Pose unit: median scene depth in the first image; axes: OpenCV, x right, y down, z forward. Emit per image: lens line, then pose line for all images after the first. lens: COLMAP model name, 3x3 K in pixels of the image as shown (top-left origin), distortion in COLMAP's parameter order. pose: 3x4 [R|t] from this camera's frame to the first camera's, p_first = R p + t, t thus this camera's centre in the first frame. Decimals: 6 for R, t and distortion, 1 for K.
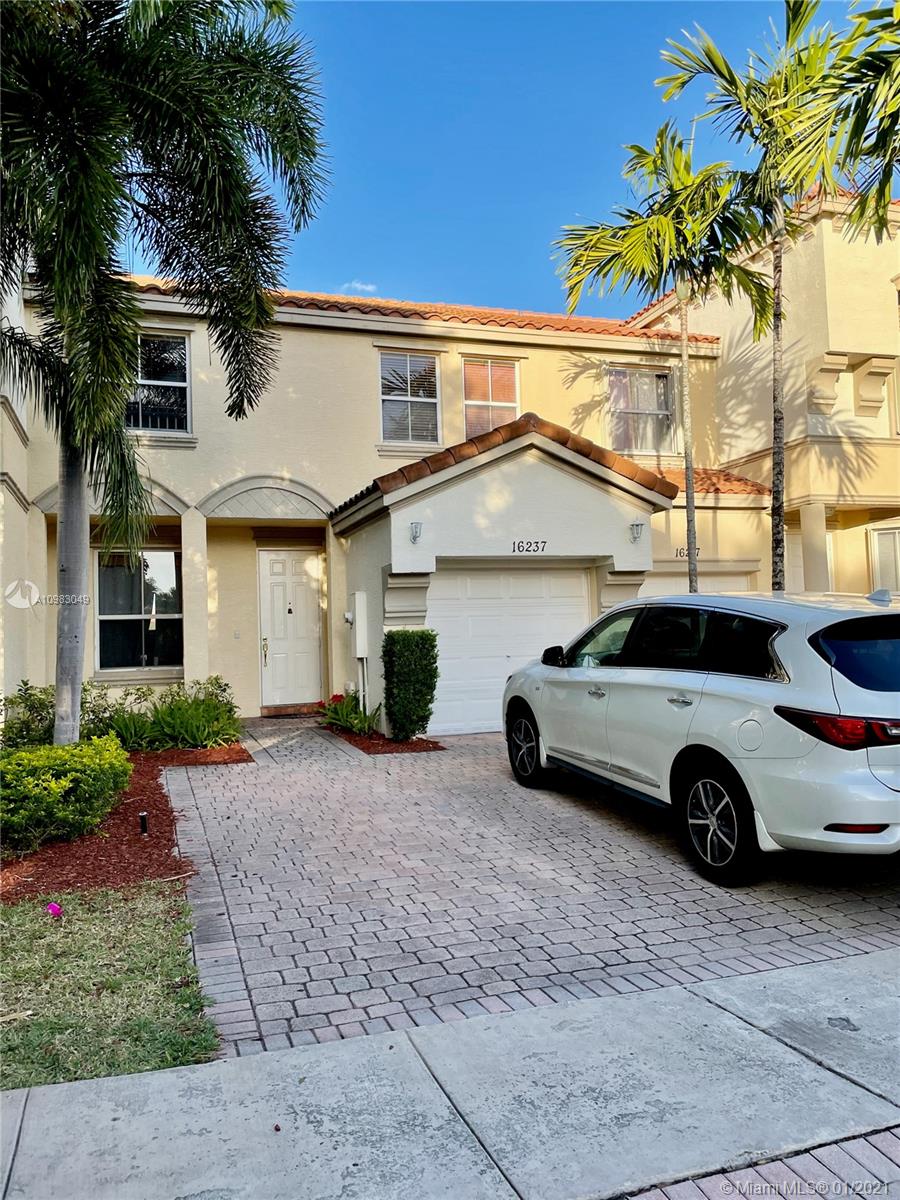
lens RADIAL K [[913.7, 0, 456.1], [0, 913.7, 589.2], [0, 0, 1]] dist [0.110158, -0.158612]
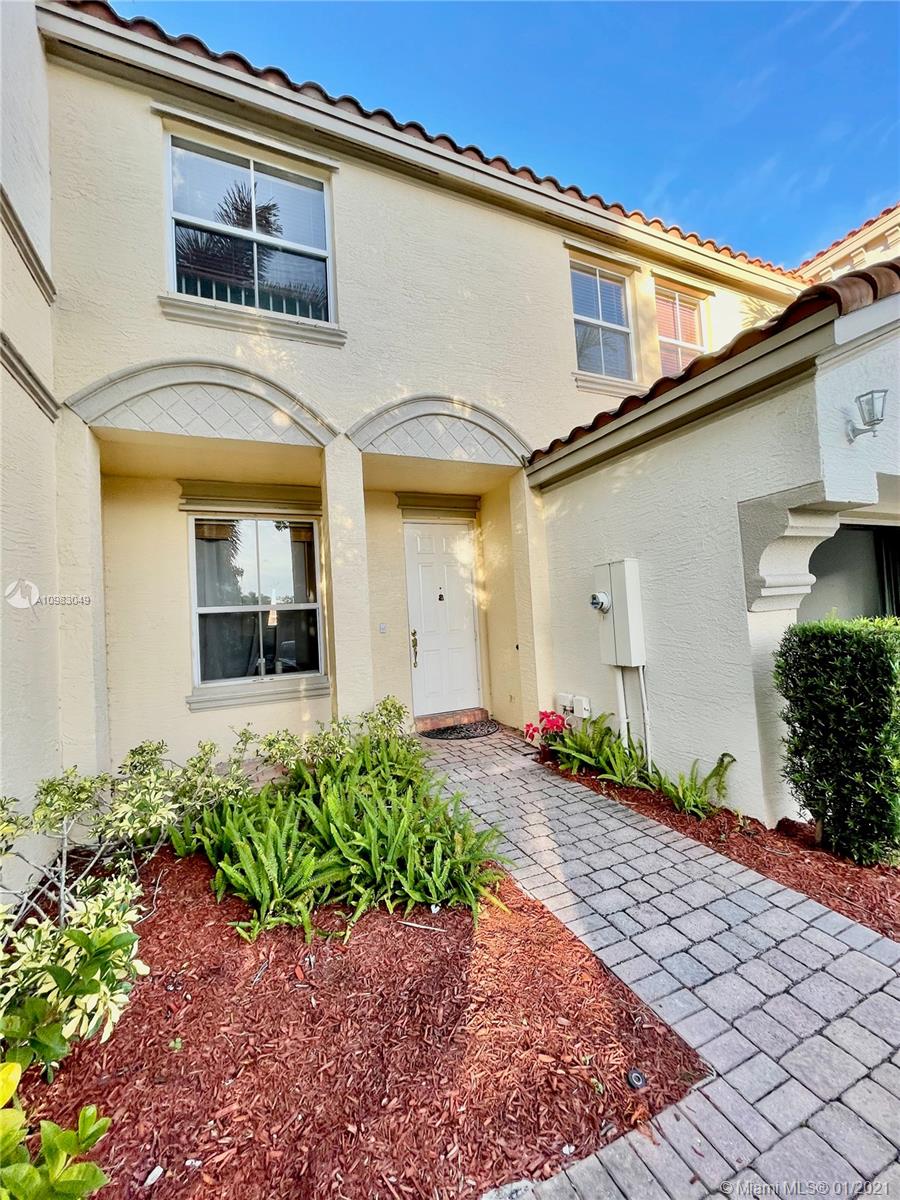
lens RADIAL K [[485.7, 0, 452.2], [0, 485.7, 596.6], [0, 0, 1]] dist [0.001168, 0.000425]
pose [[0.995423, -0.019563, 0.093544, -0.255628], [0.018677, 0.999772, 0.010334, 0.022835], [-0.093725, -0.008540, 0.995561, 0.689019]]
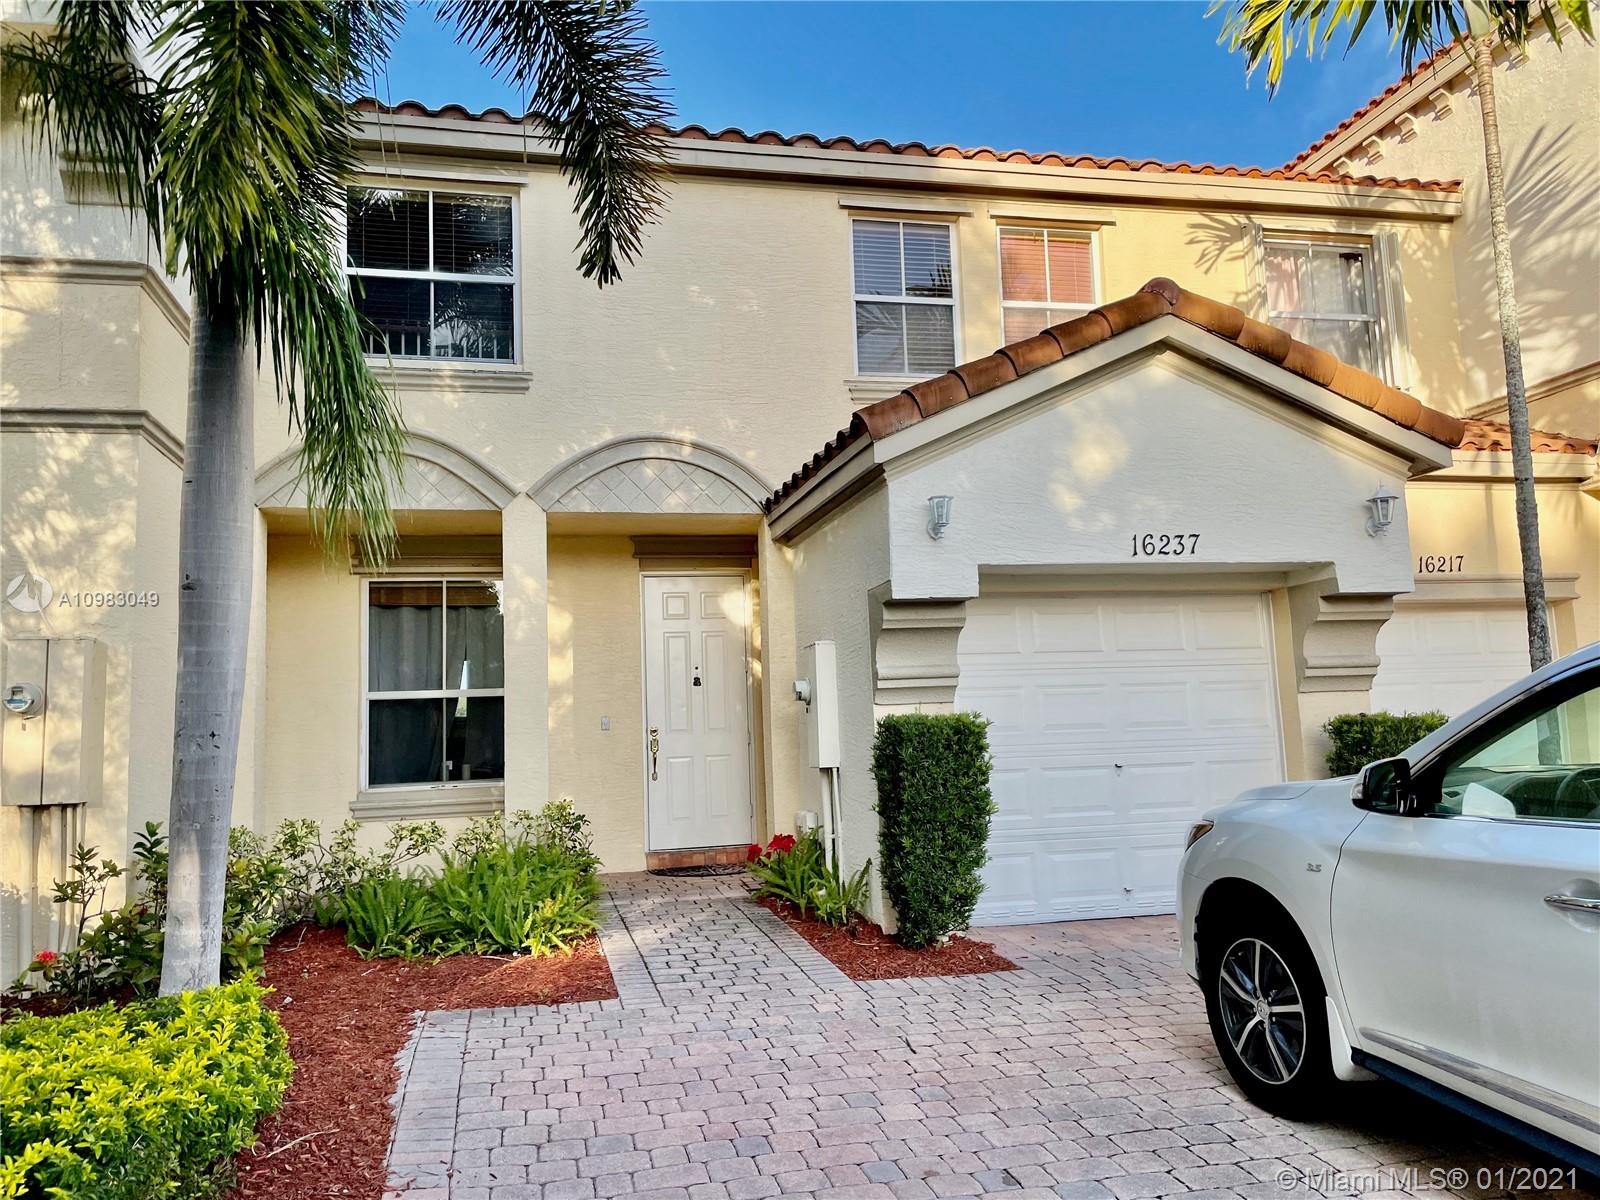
lens RADIAL K [[1218.3, 0, 799.6], [0, 1218.3, 589.5], [0, 0, 1]] dist [0.110158, -0.158612]
pose [[0.994488, -0.016449, -0.103549, -0.046035], [0.010588, 0.998323, -0.056906, 0.012760], [0.104311, 0.055496, 0.992995, 0.301544]]
